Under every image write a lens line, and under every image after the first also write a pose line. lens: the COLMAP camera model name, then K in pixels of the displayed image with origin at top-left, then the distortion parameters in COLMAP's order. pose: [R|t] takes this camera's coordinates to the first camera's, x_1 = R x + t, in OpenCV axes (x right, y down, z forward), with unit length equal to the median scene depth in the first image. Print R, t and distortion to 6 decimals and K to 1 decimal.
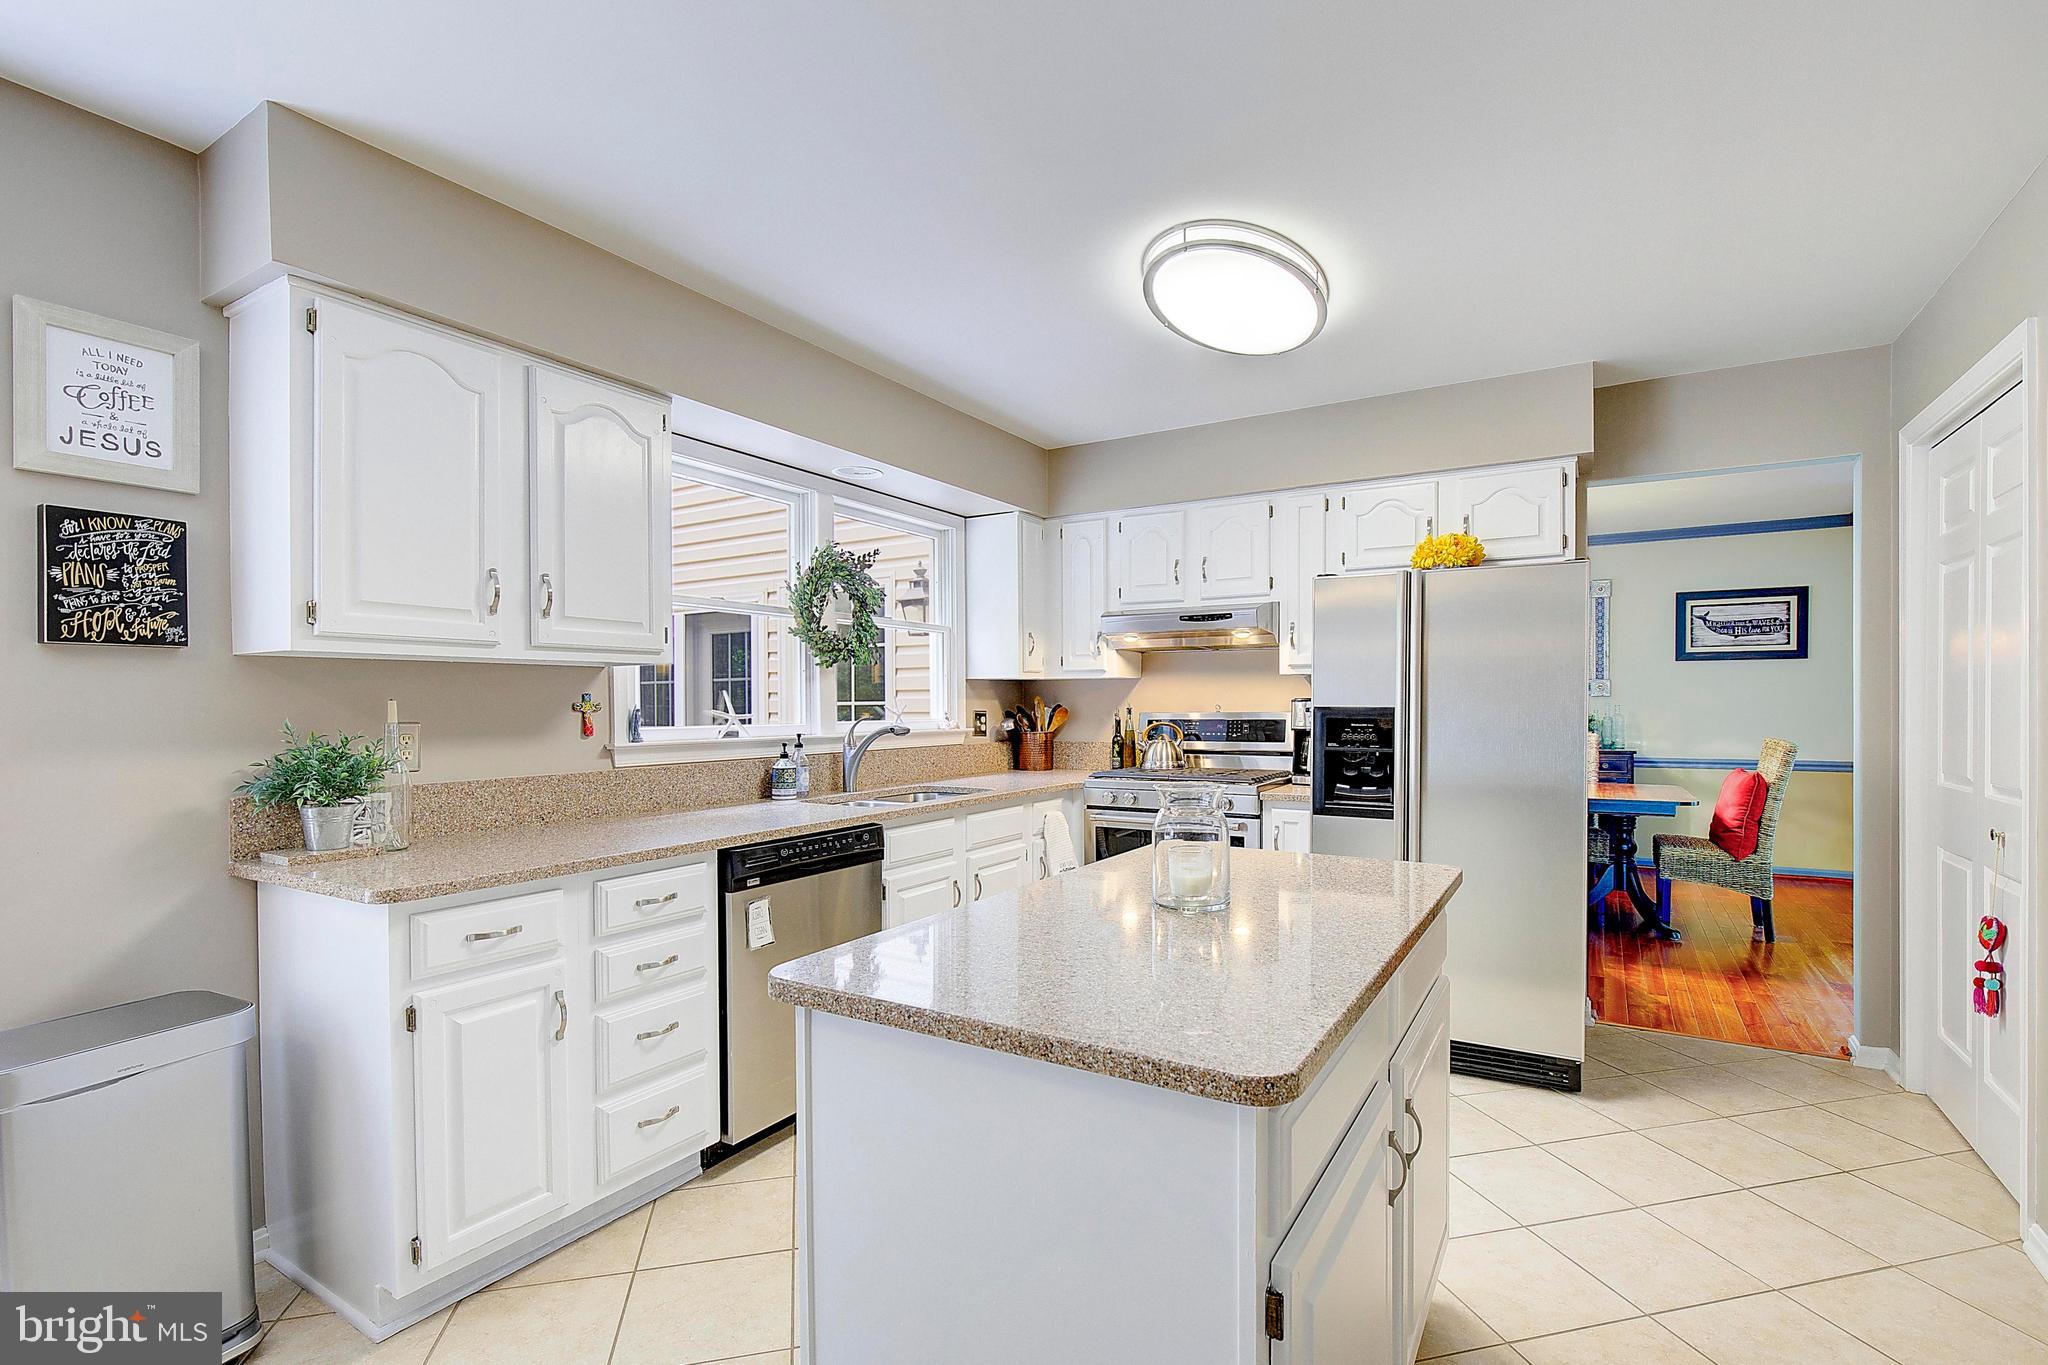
lens RADIAL K [[927.7, 0, 1023.6], [0, 927.7, 718.3], [0, 0, 1]] dist [-0.002083, 0.000082]
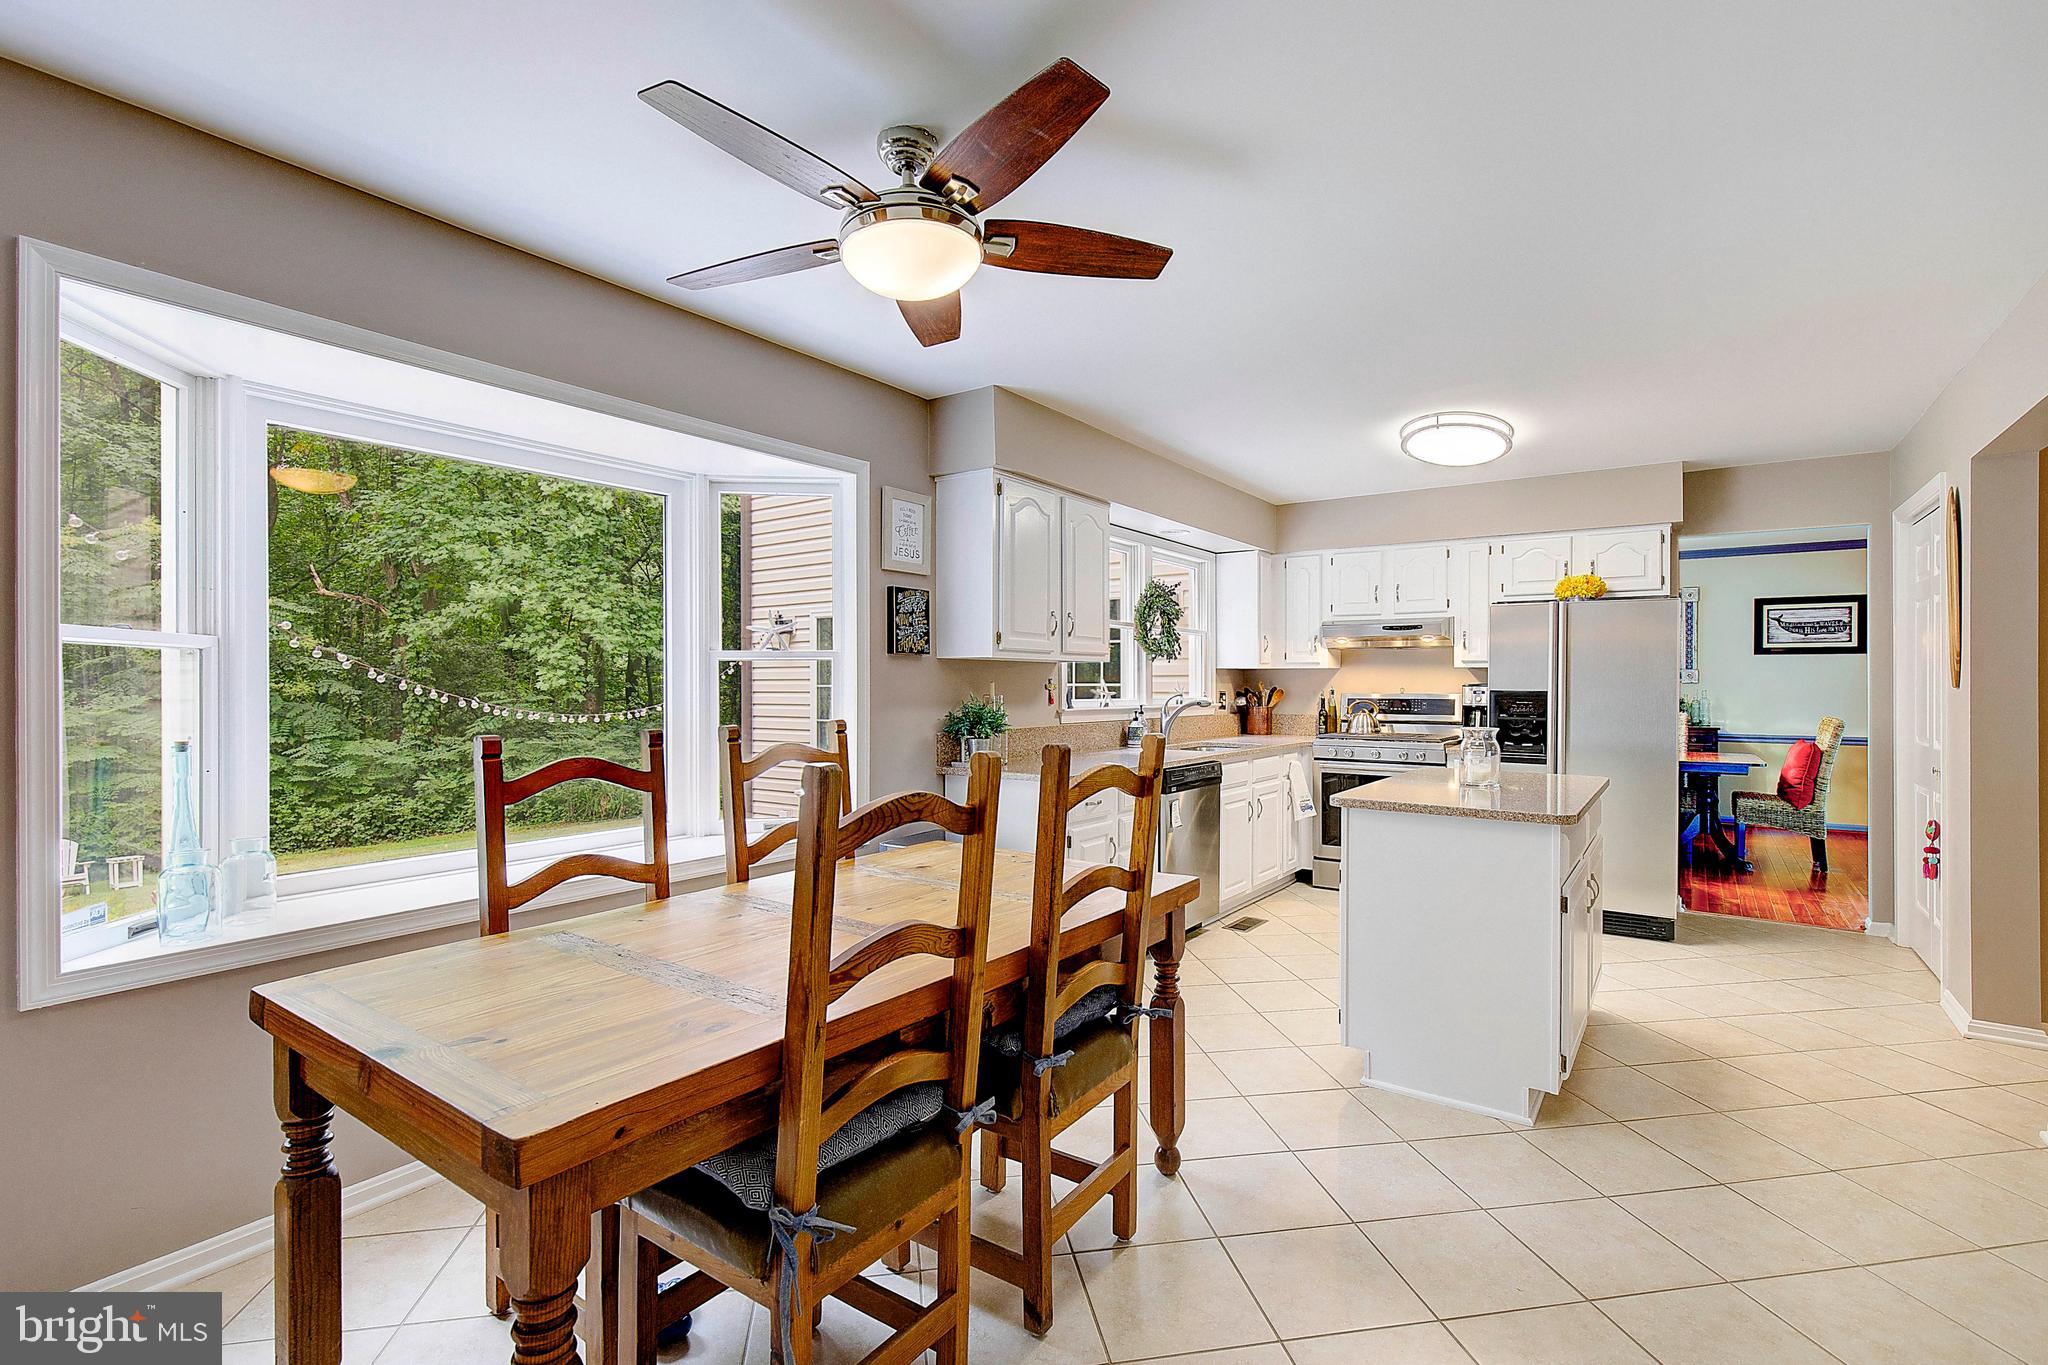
lens RADIAL K [[917.6, 0, 1036.1], [0, 917.6, 687.4], [0, 0, 1]] dist [-0.002182, -0.000235]
pose [[0.997853, 0.007386, -0.065072, -0.262752], [-0.008224, 0.999886, -0.012624, 0.006539], [0.064971, 0.013133, 0.997801, -0.432328]]
